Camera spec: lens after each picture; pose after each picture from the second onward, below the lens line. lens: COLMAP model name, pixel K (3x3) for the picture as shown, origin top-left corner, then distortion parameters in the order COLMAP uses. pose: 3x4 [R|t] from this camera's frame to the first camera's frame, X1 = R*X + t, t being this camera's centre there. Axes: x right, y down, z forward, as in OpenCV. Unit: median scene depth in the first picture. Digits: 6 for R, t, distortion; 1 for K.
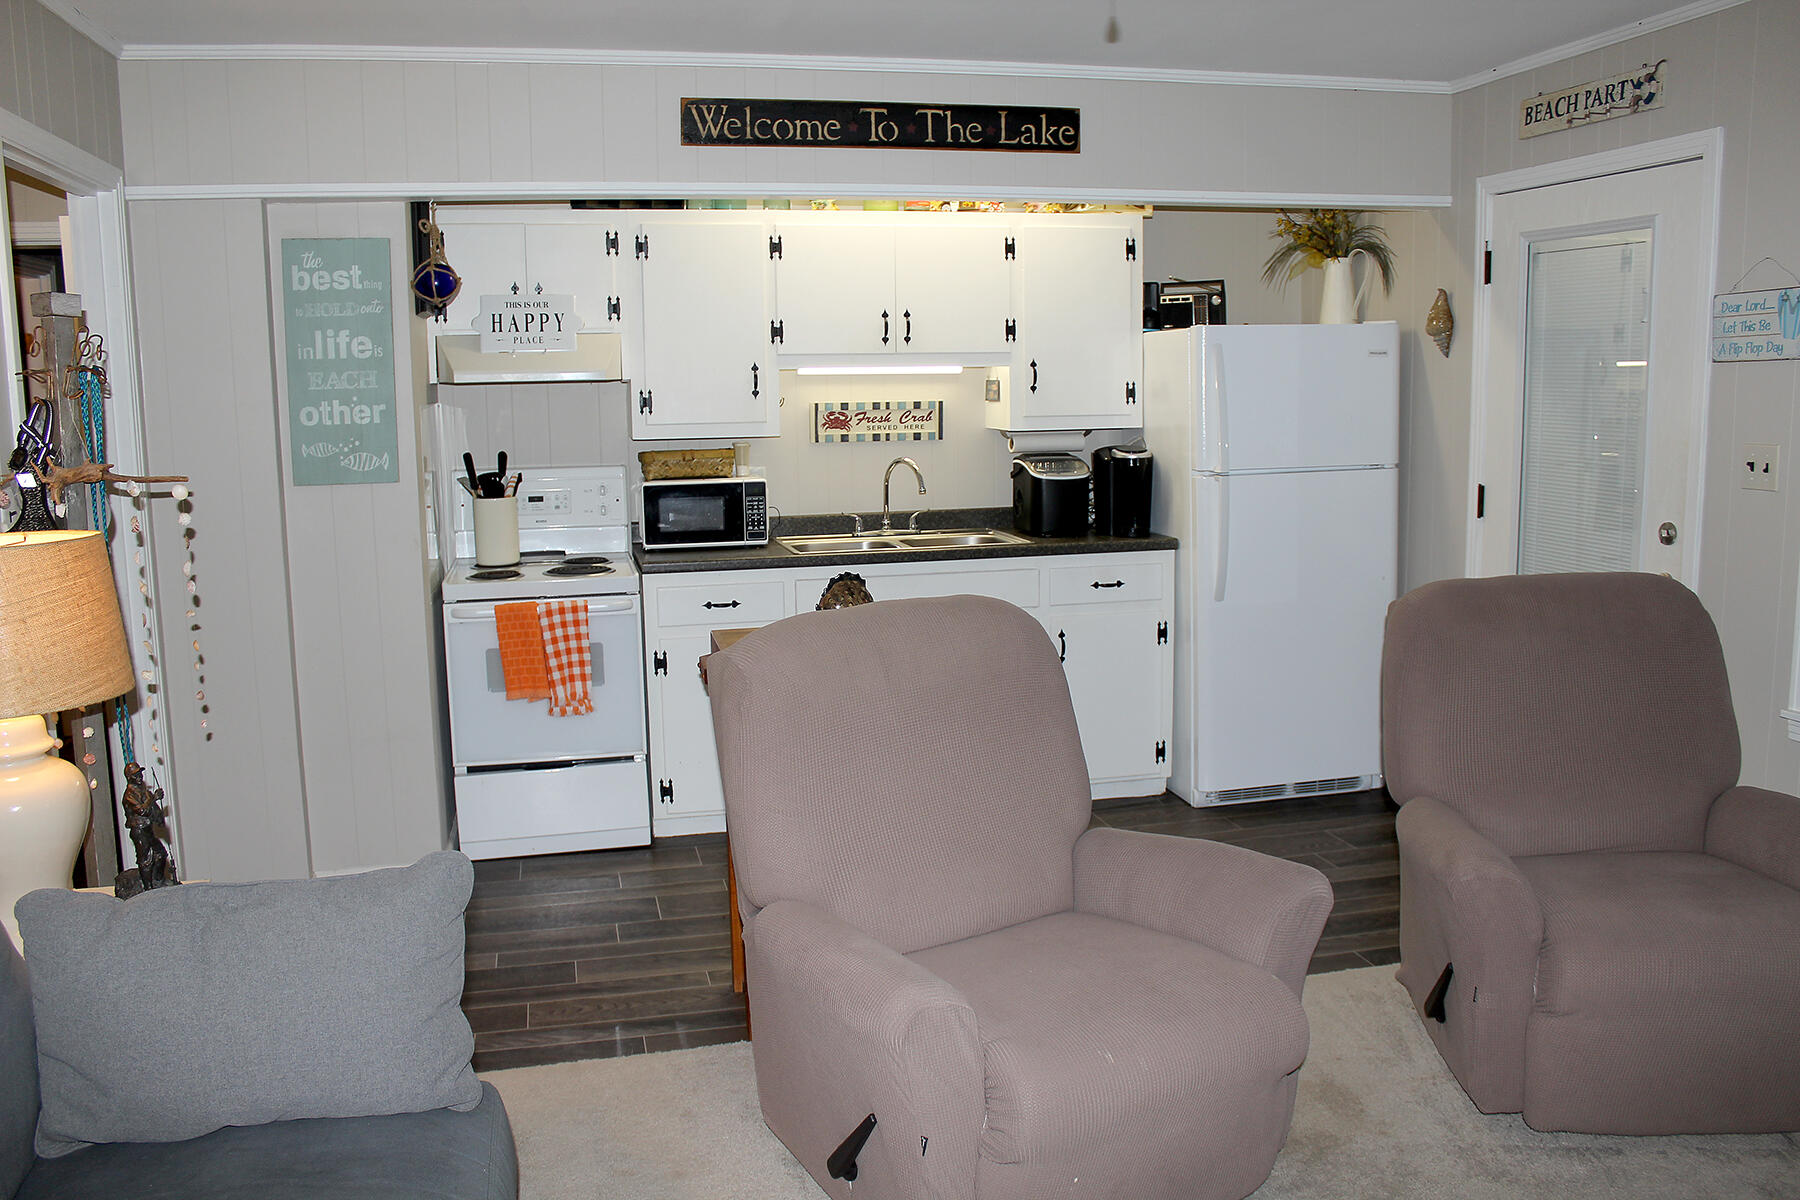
lens RADIAL K [[1530.2, 0, 905.9], [0, 1530.2, 591.3], [0, 0, 1]] dist [-0.175993, 0.179021]
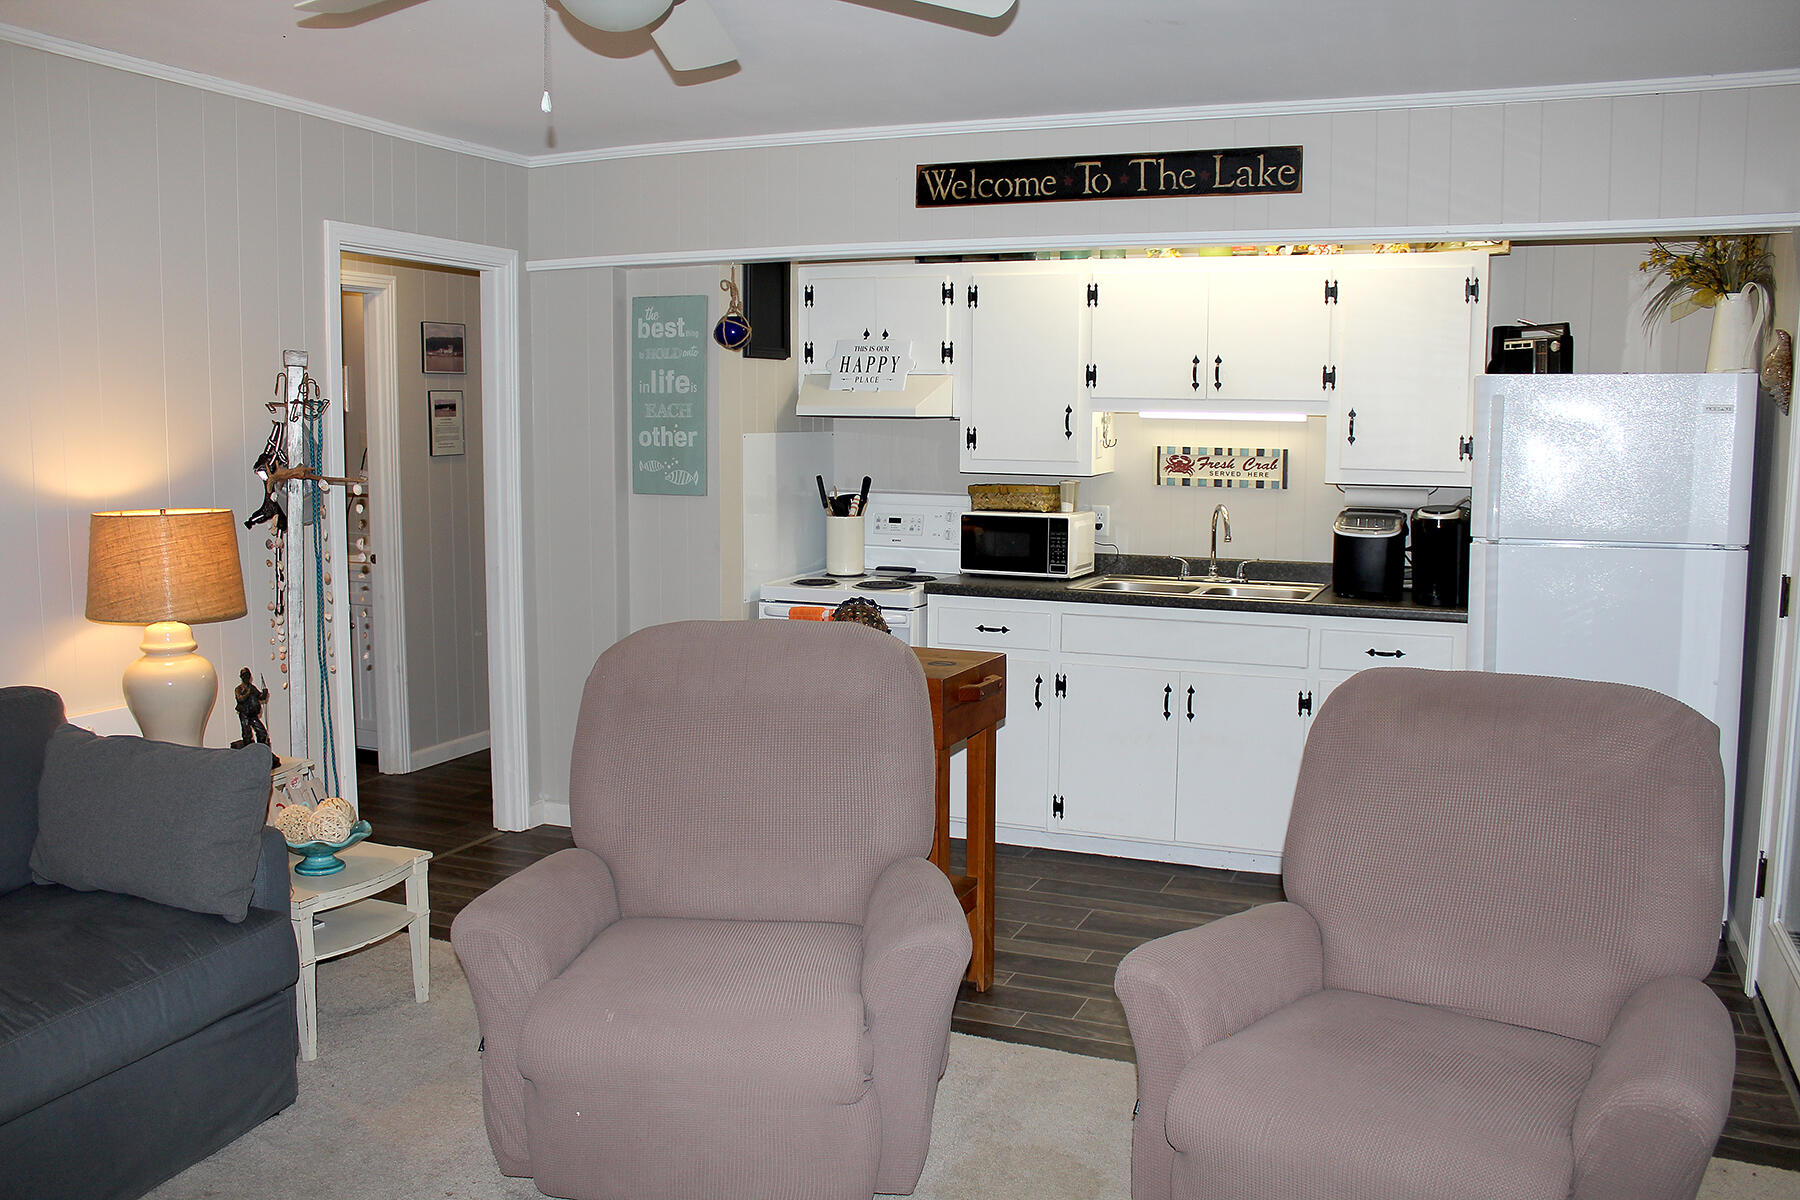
lens RADIAL K [[1530.2, 0, 905.9], [0, 1530.2, 591.3], [0, 0, 1]] dist [-0.175993, 0.179021]
pose [[0.800868, 0.089969, -0.592043, 0.496545], [-0.102903, 0.994620, 0.011948, -0.025819], [0.589933, 0.051354, 0.805817, 0.102623]]
